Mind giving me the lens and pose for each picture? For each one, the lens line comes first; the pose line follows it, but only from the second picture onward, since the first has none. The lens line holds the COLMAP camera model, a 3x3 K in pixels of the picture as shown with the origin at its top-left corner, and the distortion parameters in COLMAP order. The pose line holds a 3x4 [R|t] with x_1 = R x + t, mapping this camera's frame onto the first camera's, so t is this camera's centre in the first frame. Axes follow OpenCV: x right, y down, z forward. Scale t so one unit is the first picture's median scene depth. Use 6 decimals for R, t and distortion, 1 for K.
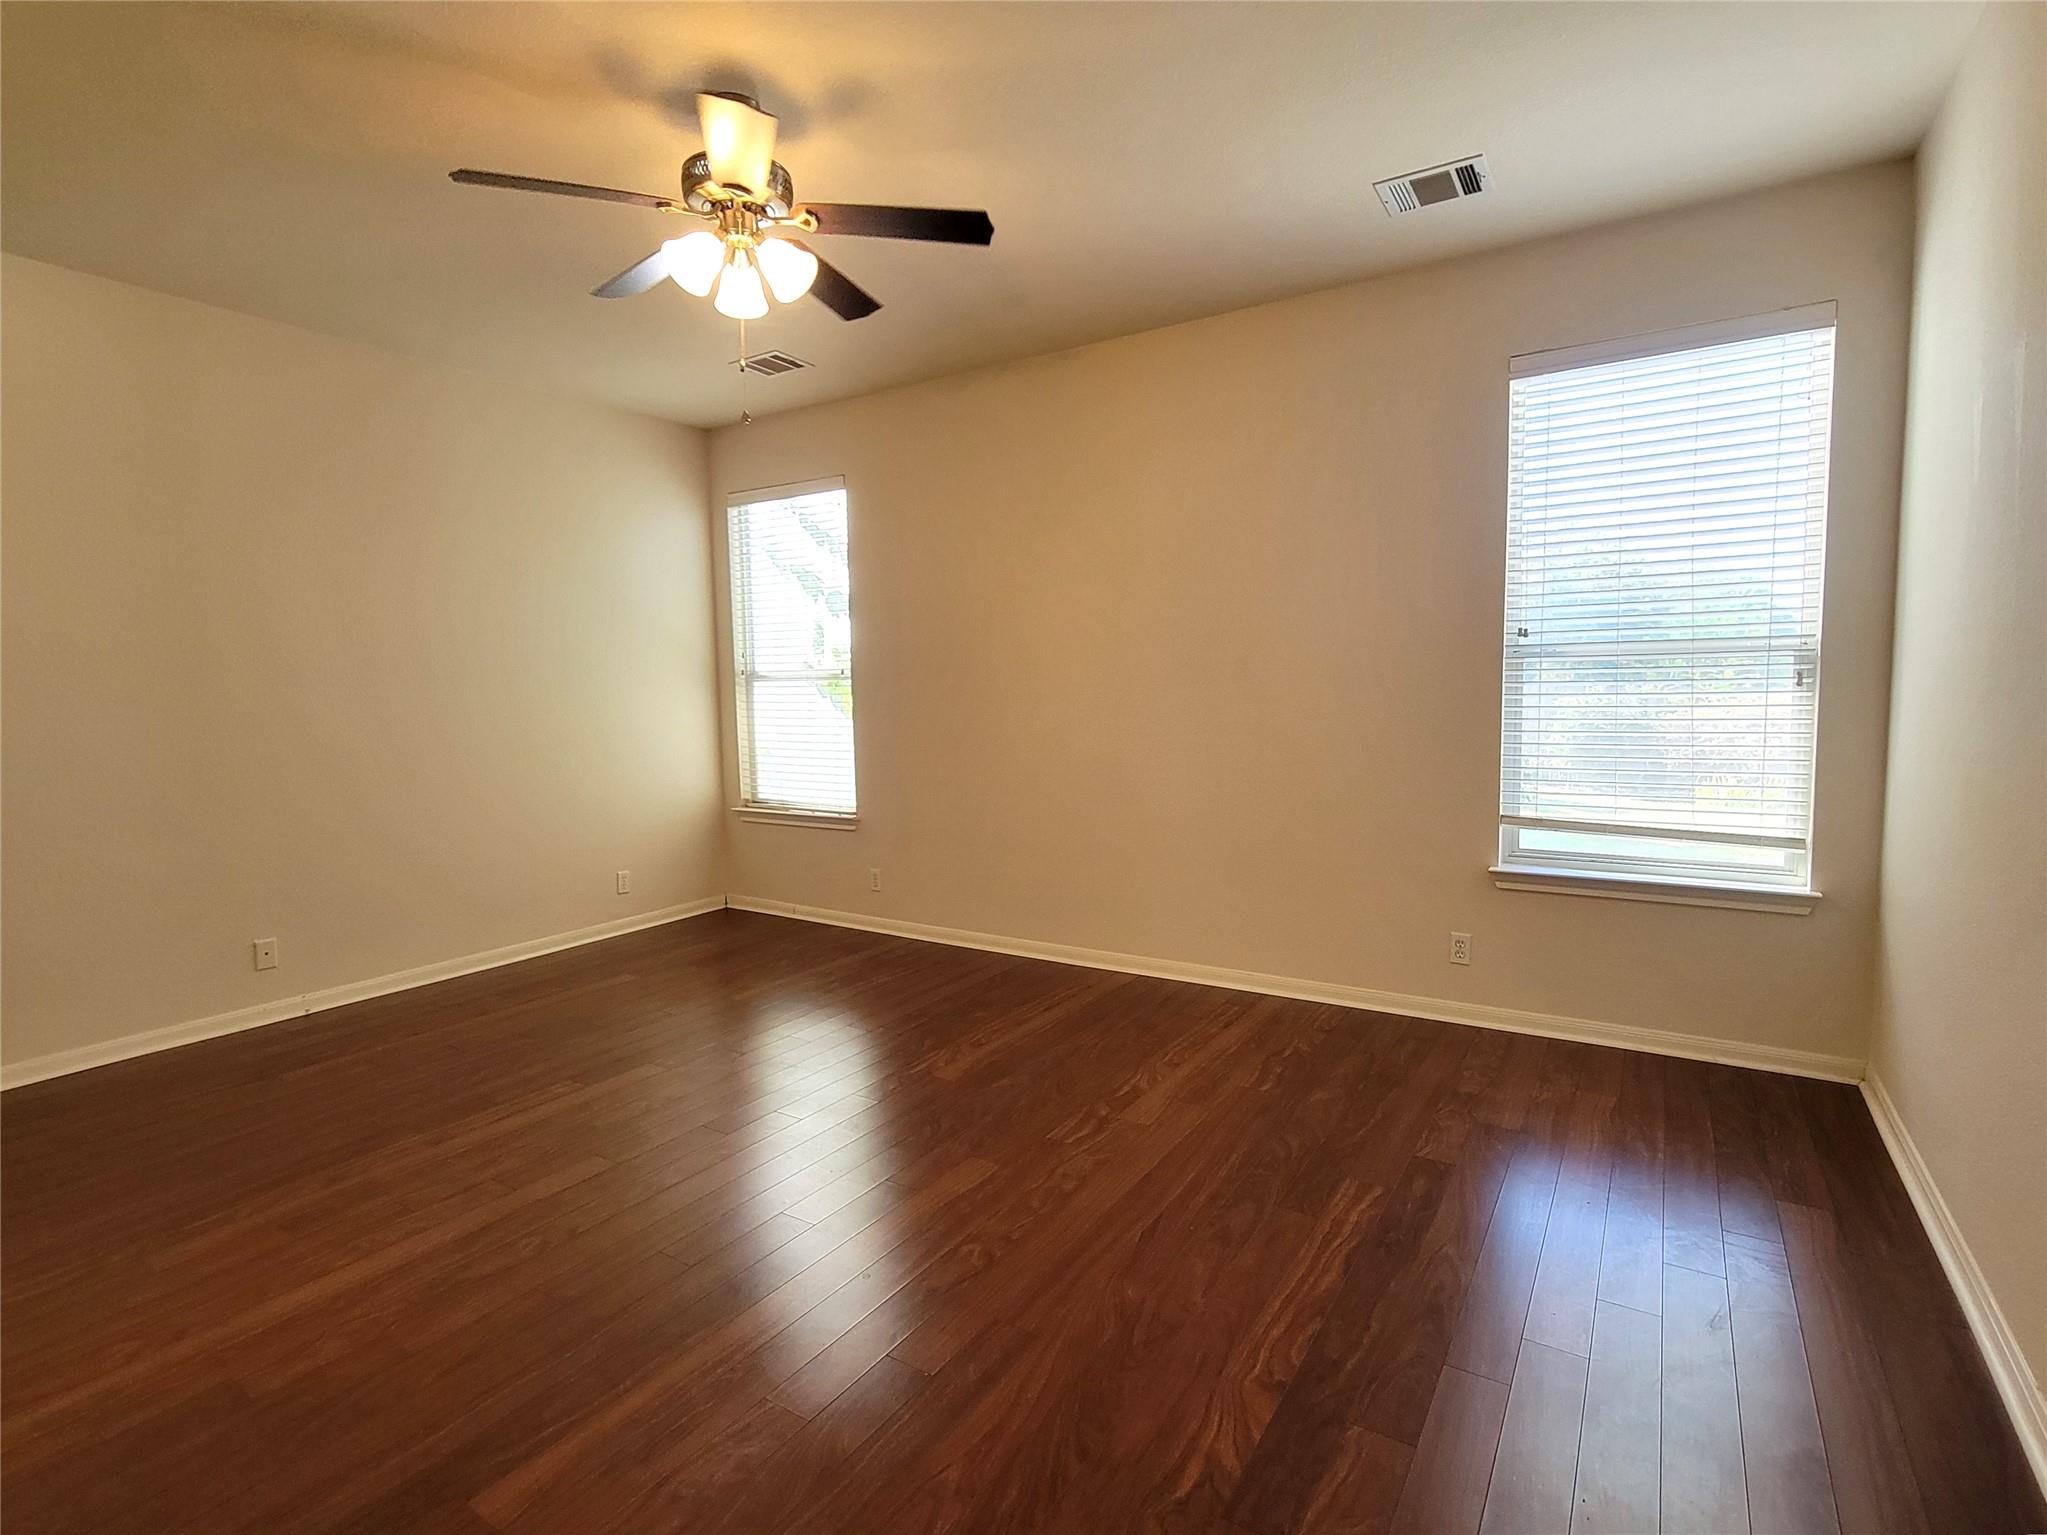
lens RADIAL K [[988.6, 0, 1023.5], [0, 988.6, 767.5], [0, 0, 1]] dist [0.002103, 0.000507]
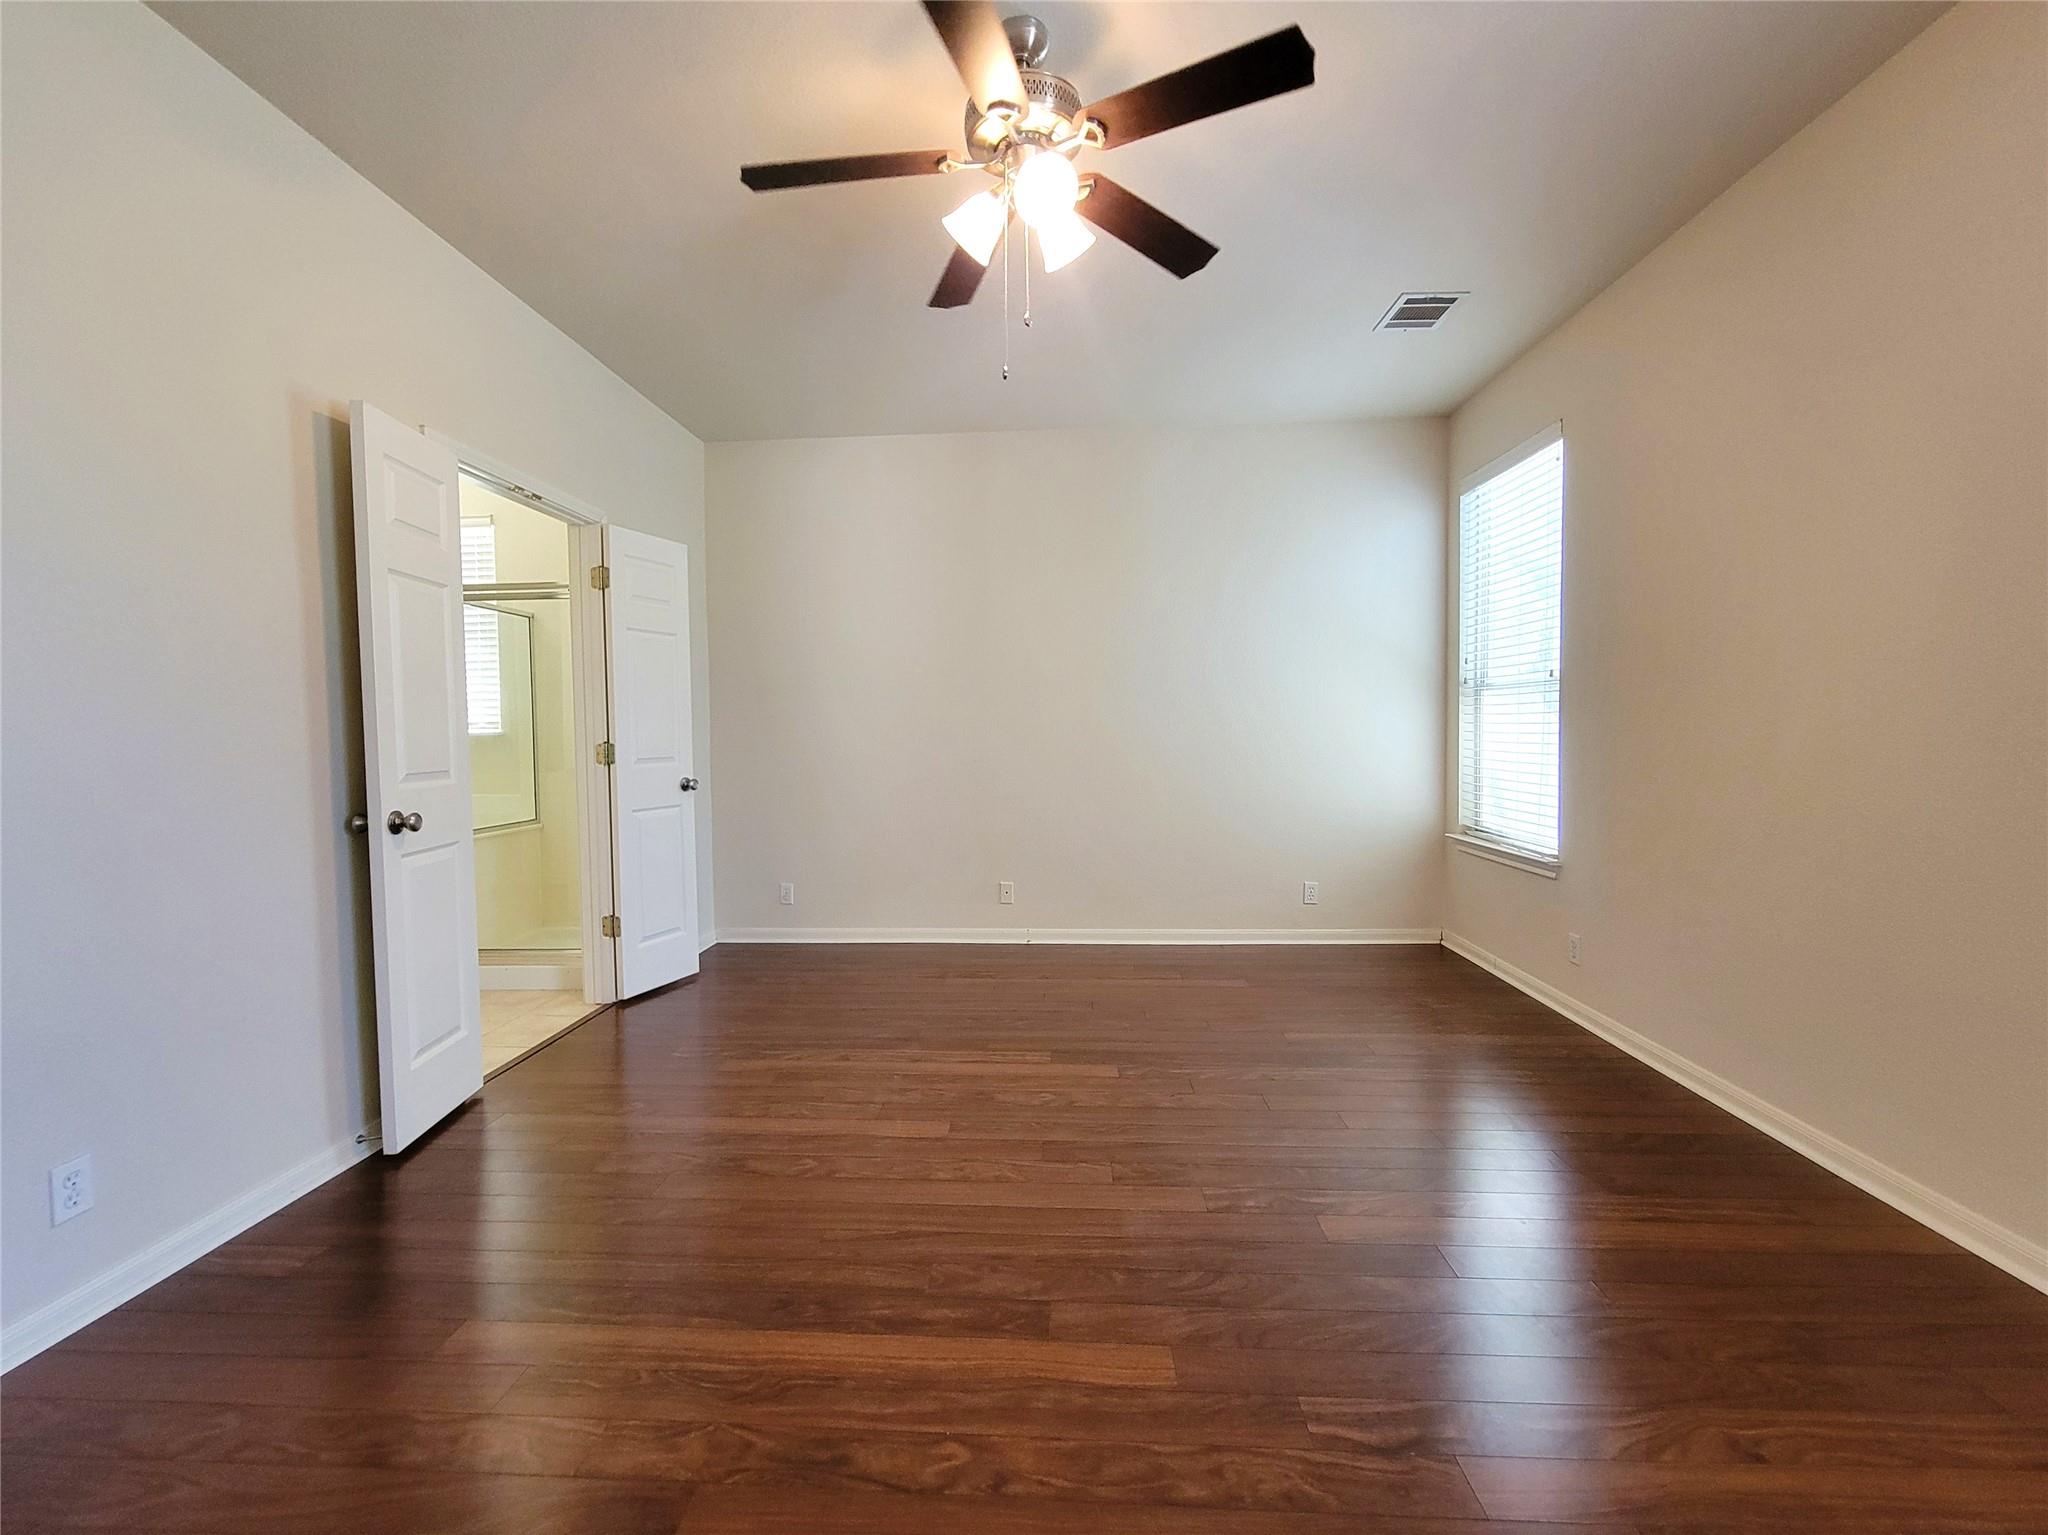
lens RADIAL K [[863.2, 0, 1024.0], [0, 863.2, 767.5], [0, 0, 1]] dist [-0.003583, -0.000986]
pose [[0.493668, 0.050932, -0.868157, 0.206067], [-0.071581, 0.997276, 0.017804, -0.005408], [0.866699, 0.053354, 0.495969, 0.309409]]
